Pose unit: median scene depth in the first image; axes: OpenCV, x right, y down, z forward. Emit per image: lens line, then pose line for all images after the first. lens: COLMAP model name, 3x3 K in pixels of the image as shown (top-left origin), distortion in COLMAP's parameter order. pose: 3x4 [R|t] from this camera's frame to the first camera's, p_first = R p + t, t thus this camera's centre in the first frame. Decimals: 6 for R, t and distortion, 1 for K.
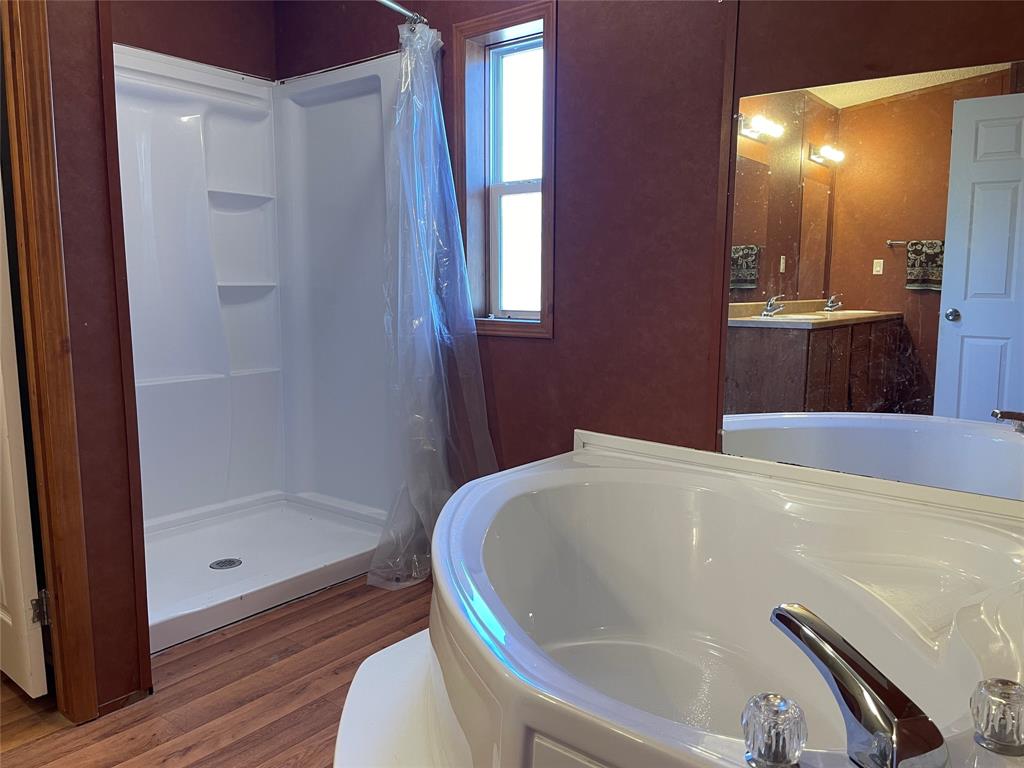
lens RADIAL K [[766.5, 0, 511.1], [0, 766.5, 381.8], [0, 0, 1]] dist [0.025254, -0.038212]
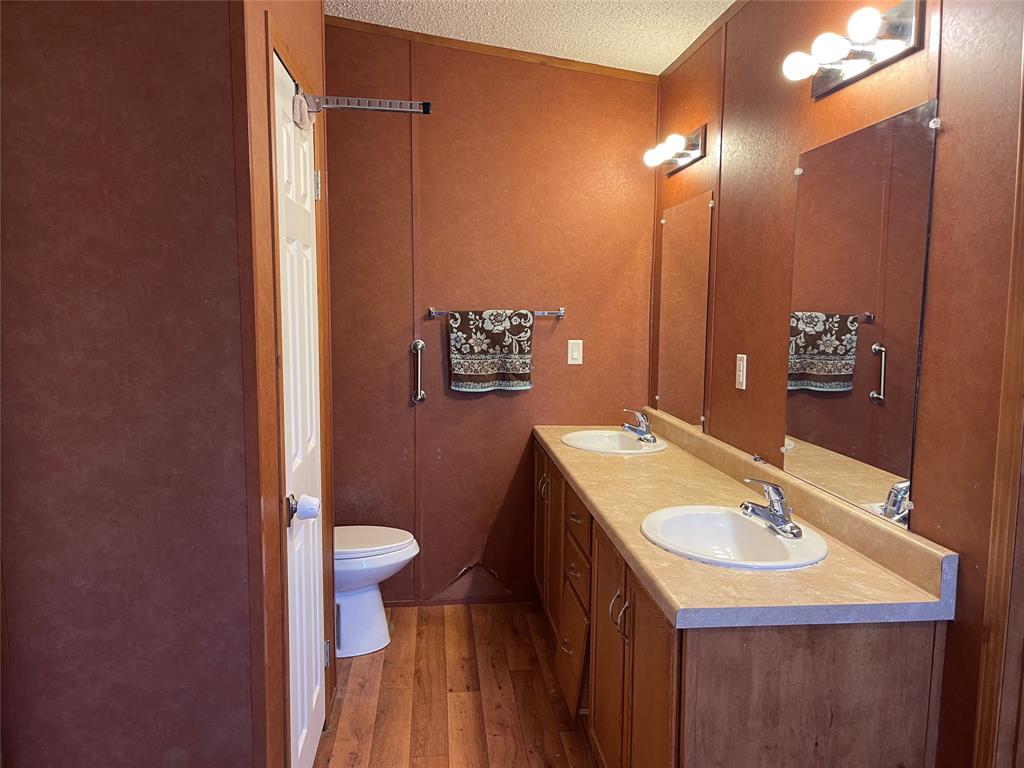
lens RADIAL K [[766.5, 0, 510.2], [0, 766.5, 387.0], [0, 0, 1]] dist [0.025254, -0.038212]
pose [[0.713527, -0.065087, 0.697598, -0.063932], [0.082112, 0.996583, 0.008996, -0.130285], [-0.695799, 0.050862, 0.716433, 0.632854]]
